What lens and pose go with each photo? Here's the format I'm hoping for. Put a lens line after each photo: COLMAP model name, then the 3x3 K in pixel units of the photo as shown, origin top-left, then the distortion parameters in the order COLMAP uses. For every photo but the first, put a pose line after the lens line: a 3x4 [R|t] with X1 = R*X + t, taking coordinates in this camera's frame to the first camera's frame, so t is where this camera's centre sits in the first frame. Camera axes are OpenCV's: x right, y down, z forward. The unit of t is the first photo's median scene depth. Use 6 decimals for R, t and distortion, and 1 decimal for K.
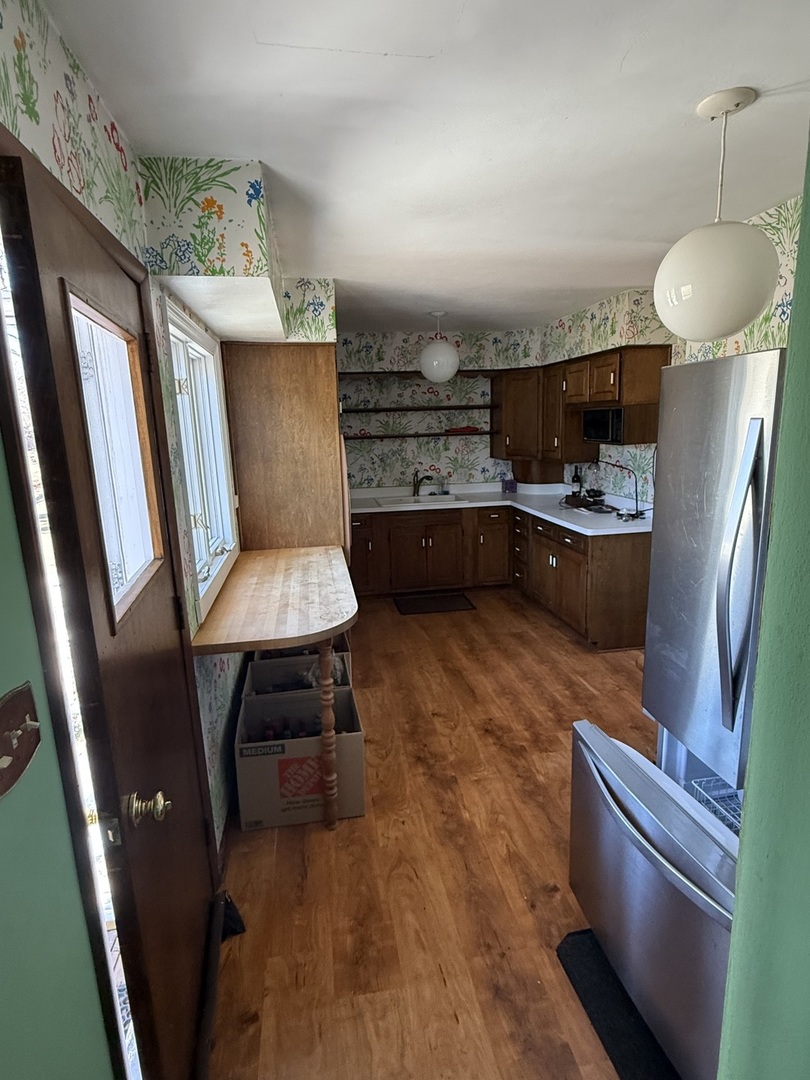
lens RADIAL K [[560.9, 0, 404.9], [0, 560.9, 541.8], [0, 0, 1]] dist [0.002801, 0.001737]
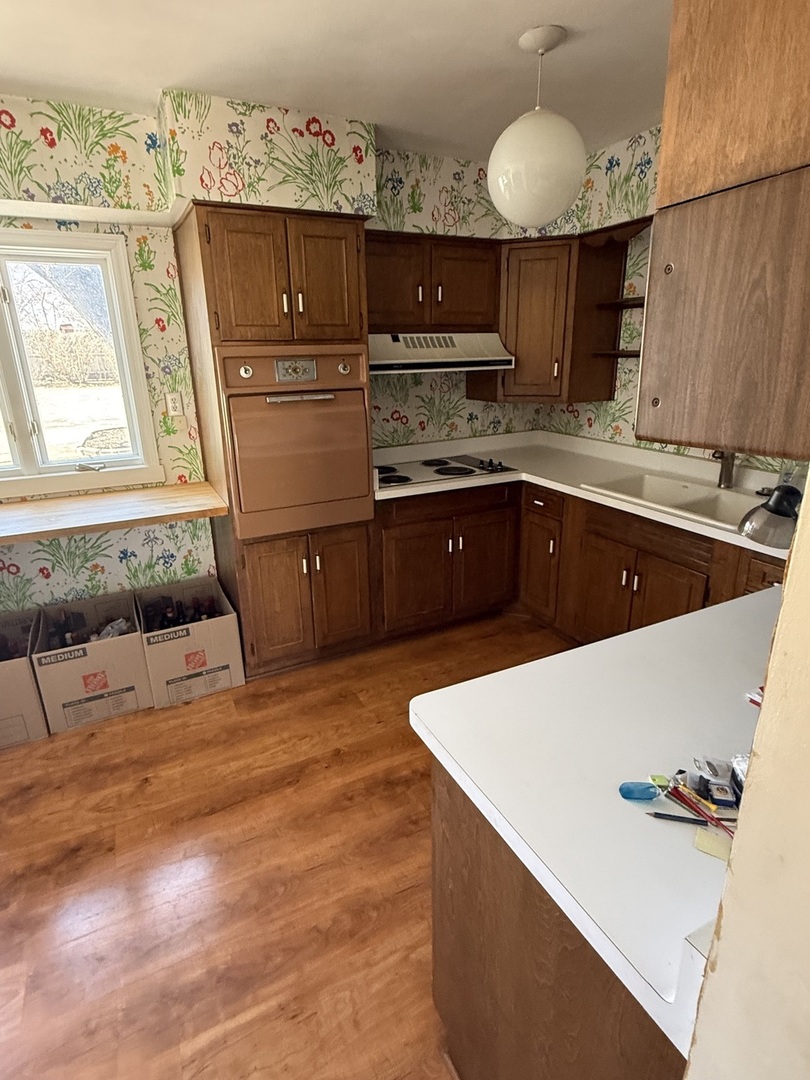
lens RADIAL K [[560.9, 0, 402.1], [0, 560.9, 536.7], [0, 0, 1]] dist [0.002801, 0.001737]
pose [[0.287074, 0.324975, -0.901099, 0.570534], [-0.177733, 0.942431, 0.283259, -0.191248], [0.941275, 0.078838, 0.328307, 0.900165]]
